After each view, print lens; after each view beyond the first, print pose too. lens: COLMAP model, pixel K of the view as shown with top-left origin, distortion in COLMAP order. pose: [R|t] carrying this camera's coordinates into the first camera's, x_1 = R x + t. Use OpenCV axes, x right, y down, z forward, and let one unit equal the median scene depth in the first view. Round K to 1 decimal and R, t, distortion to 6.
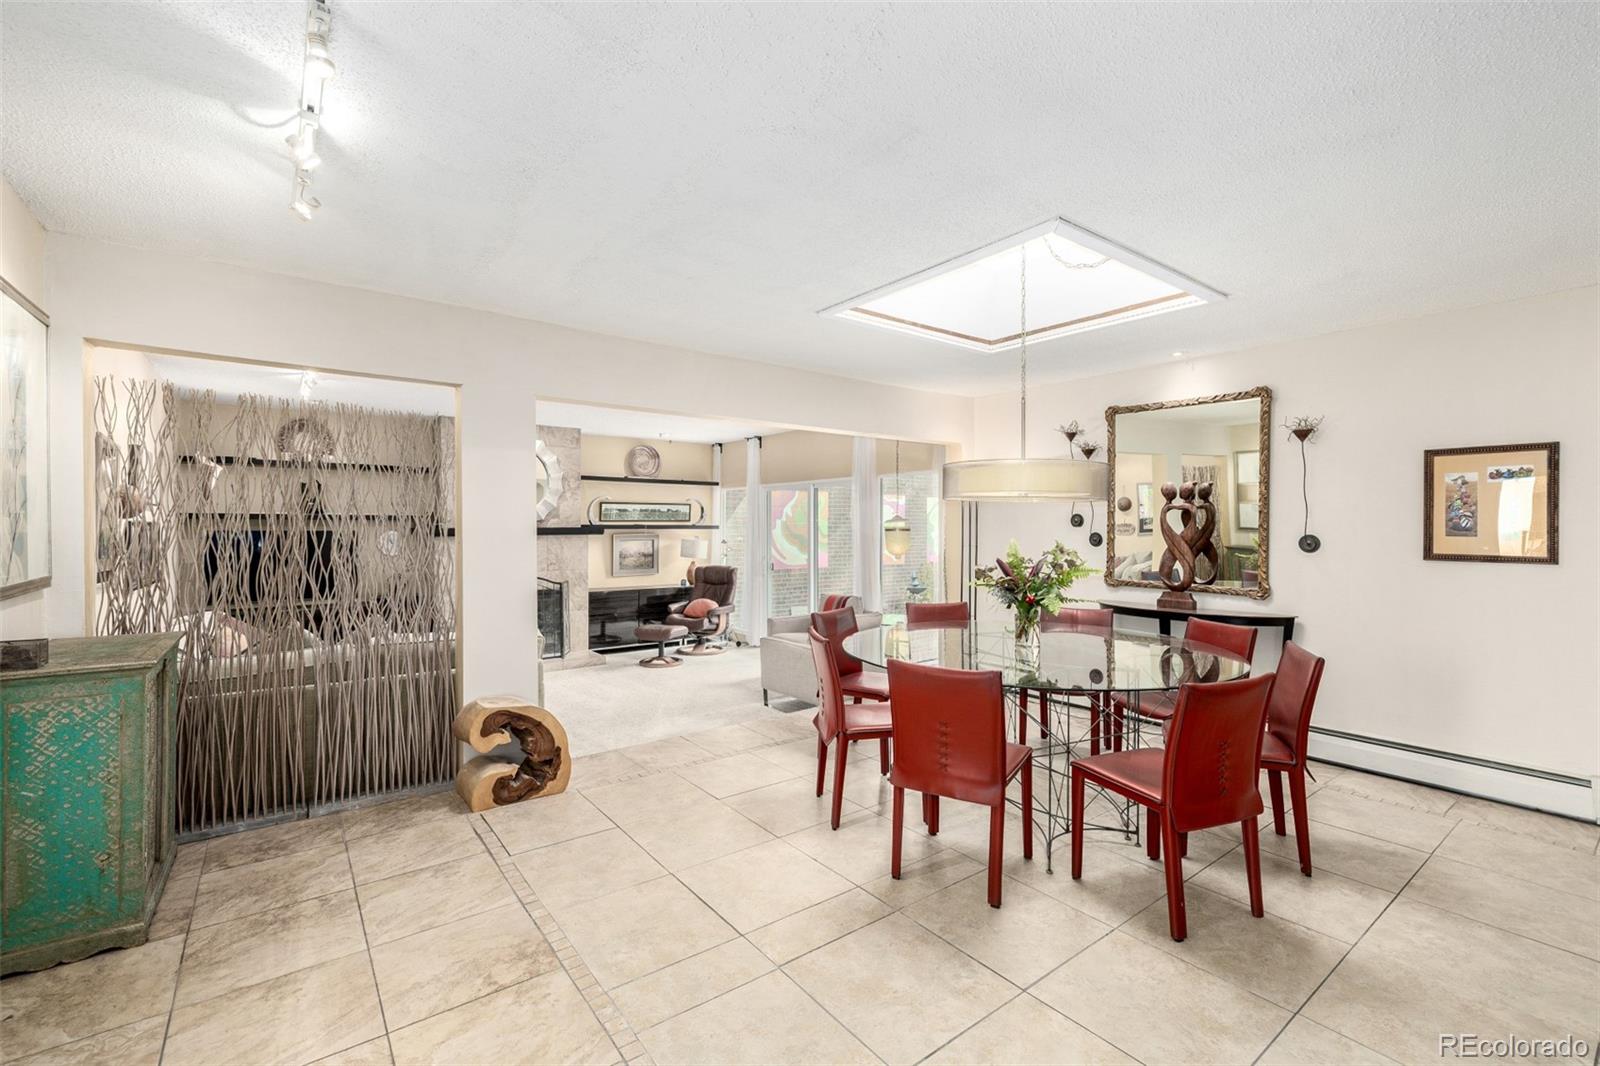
lens RADIAL K [[670.0, 0, 798.6], [0, 670.0, 529.8], [0, 0, 1]] dist [-0.001263, 0.000816]
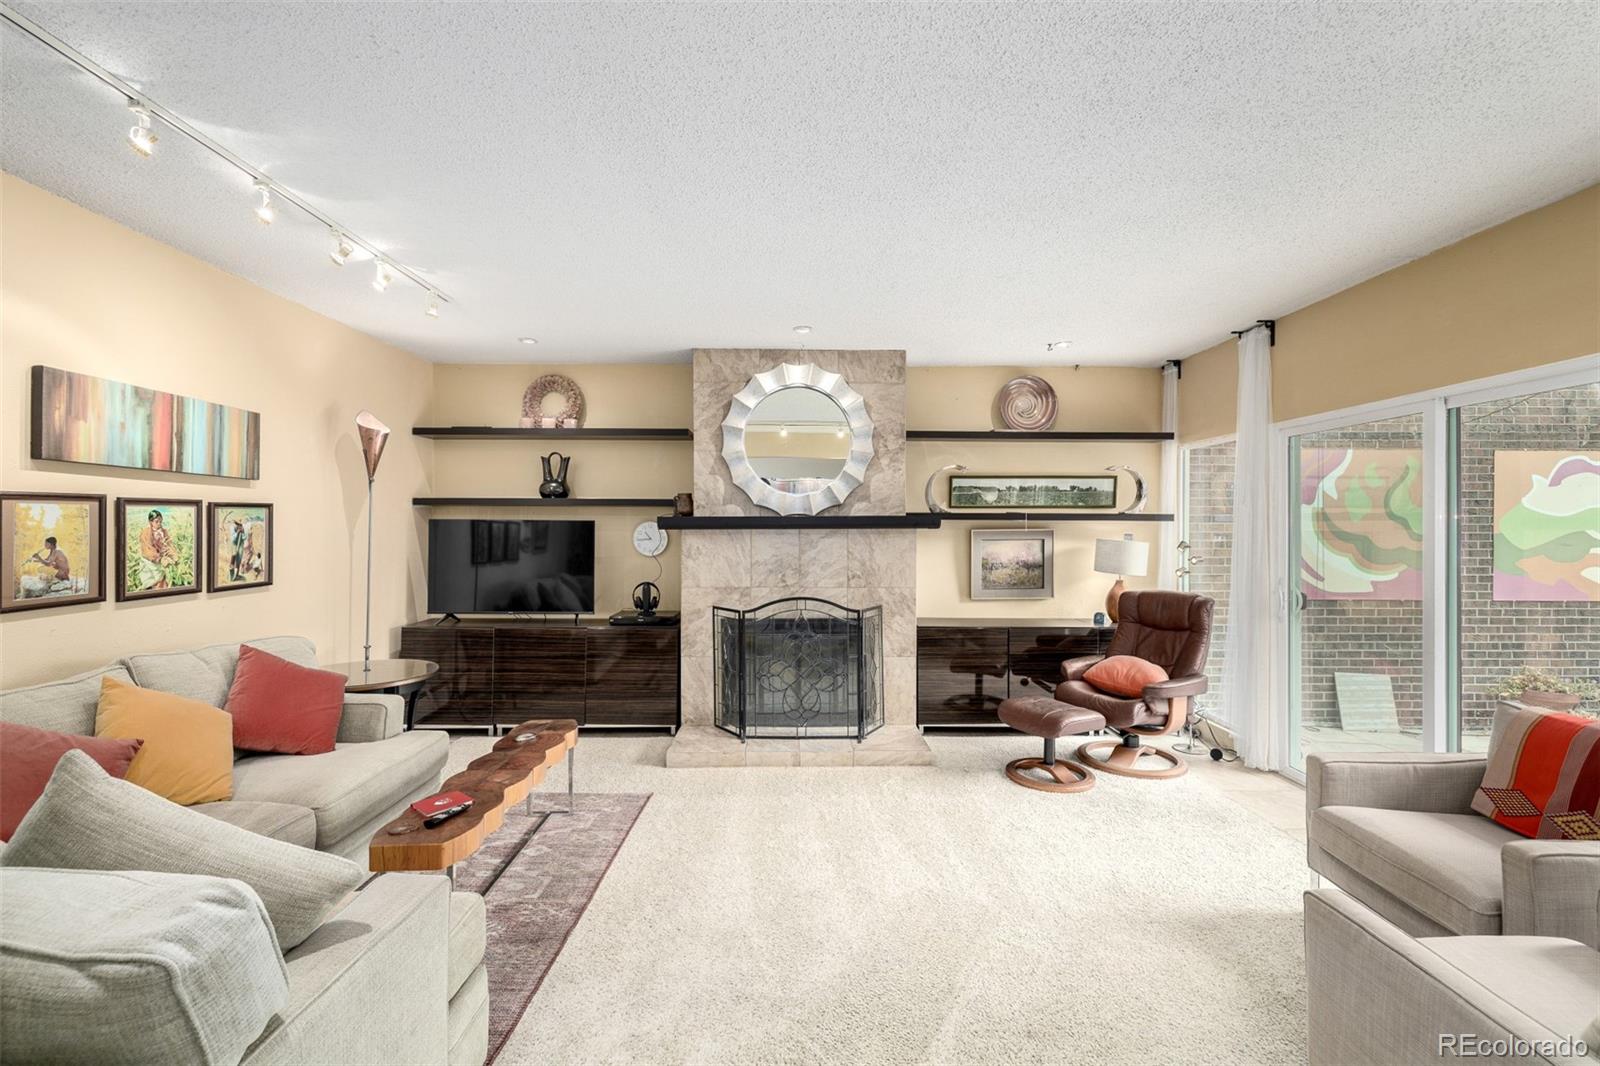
lens RADIAL K [[670.0, 0, 798.6], [0, 670.0, 529.8], [0, 0, 1]] dist [-0.001263, 0.000816]
pose [[0.797057, 0.000018, -0.603904, -0.039938], [-0.003509, 0.999983, -0.004601, 0.010765], [0.603893, 0.005786, 0.797044, 0.444825]]
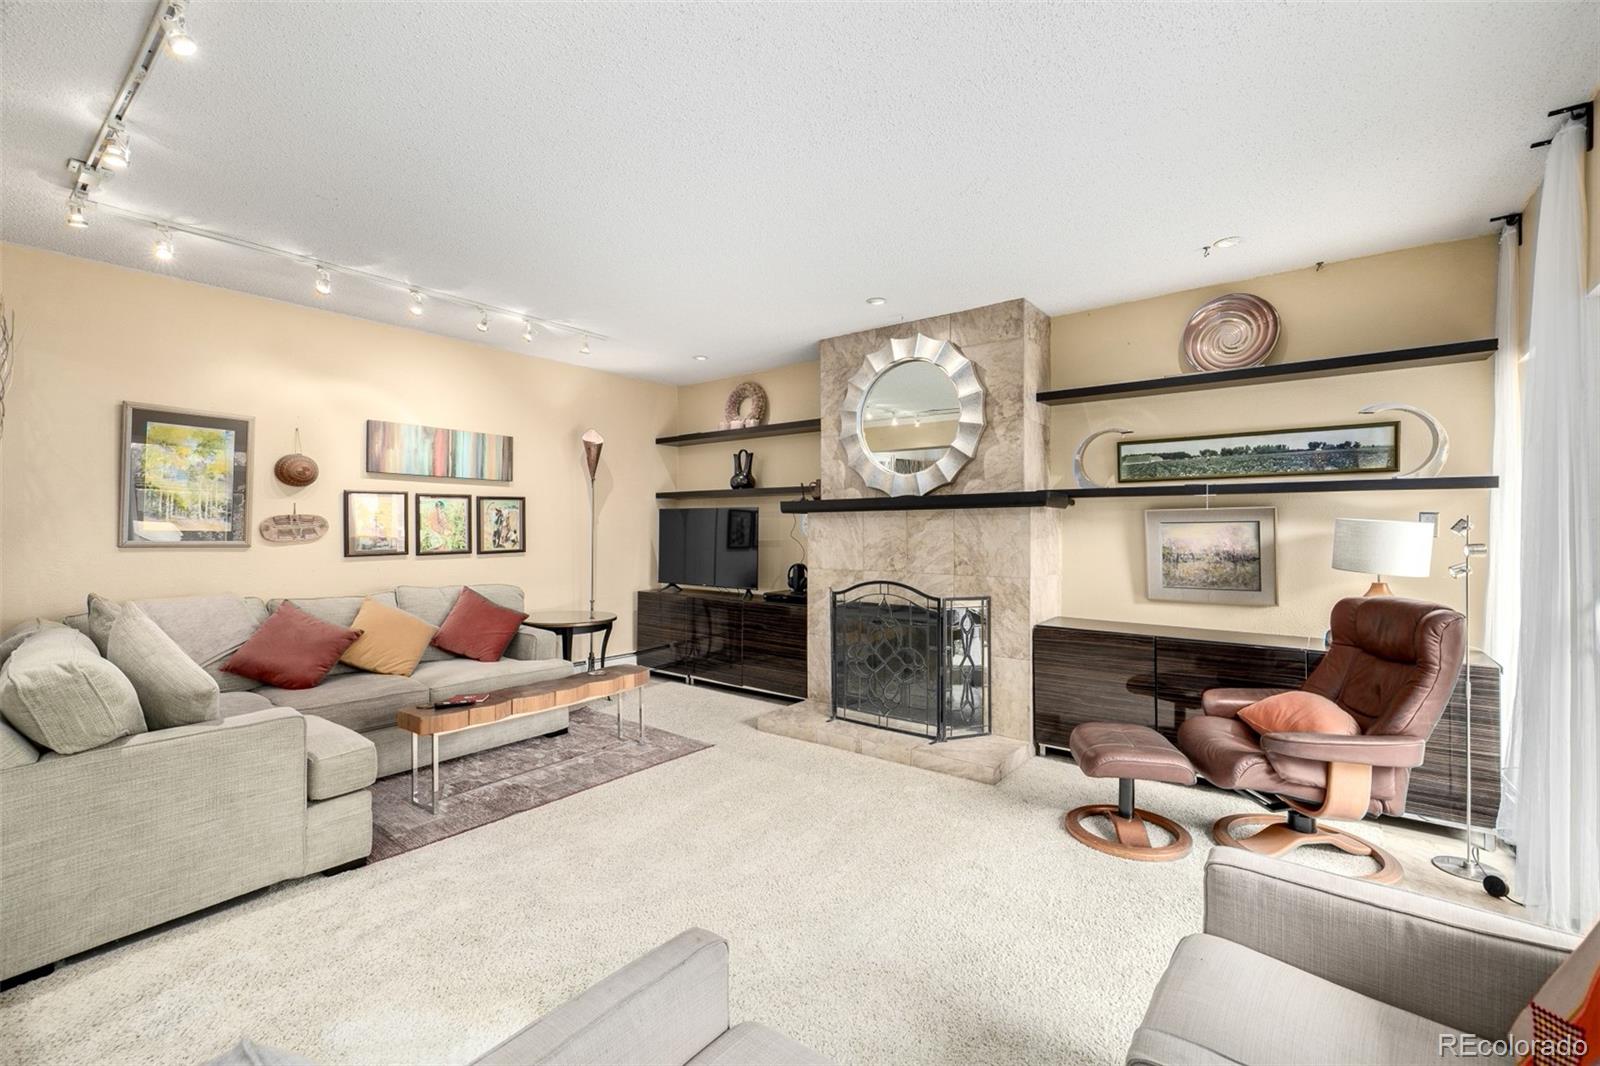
lens RADIAL K [[670.0, 0, 798.6], [0, 670.0, 529.8], [0, 0, 1]] dist [-0.001263, 0.000816]
pose [[0.254503, -0.001204, -0.967071, 0.111655], [-0.006031, 0.999978, -0.002832, 0.024361], [0.967053, 0.006553, 0.254490, 0.671061]]
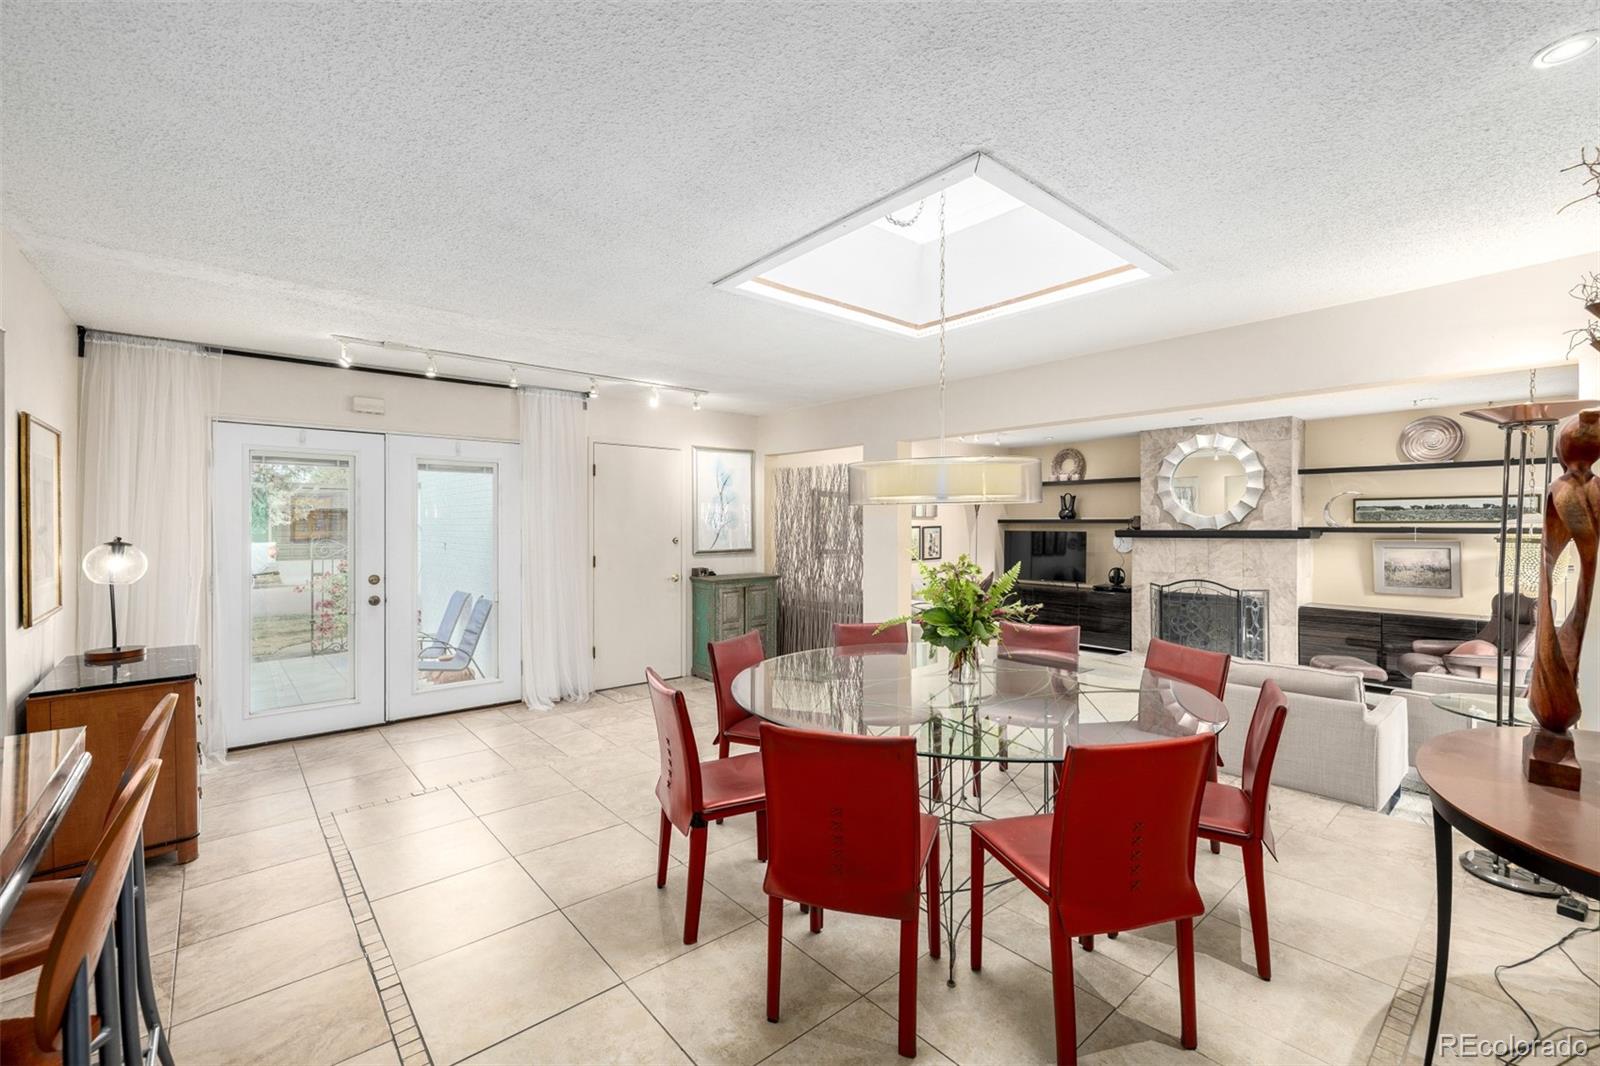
lens RADIAL K [[670.0, 0, 798.6], [0, 670.0, 529.8], [0, 0, 1]] dist [-0.001263, 0.000816]
pose [[0.054536, 0.004112, -0.998503, 0.477099], [-0.006148, 0.999974, 0.003782, -0.003349], [0.998493, 0.005933, 0.054560, 0.300148]]
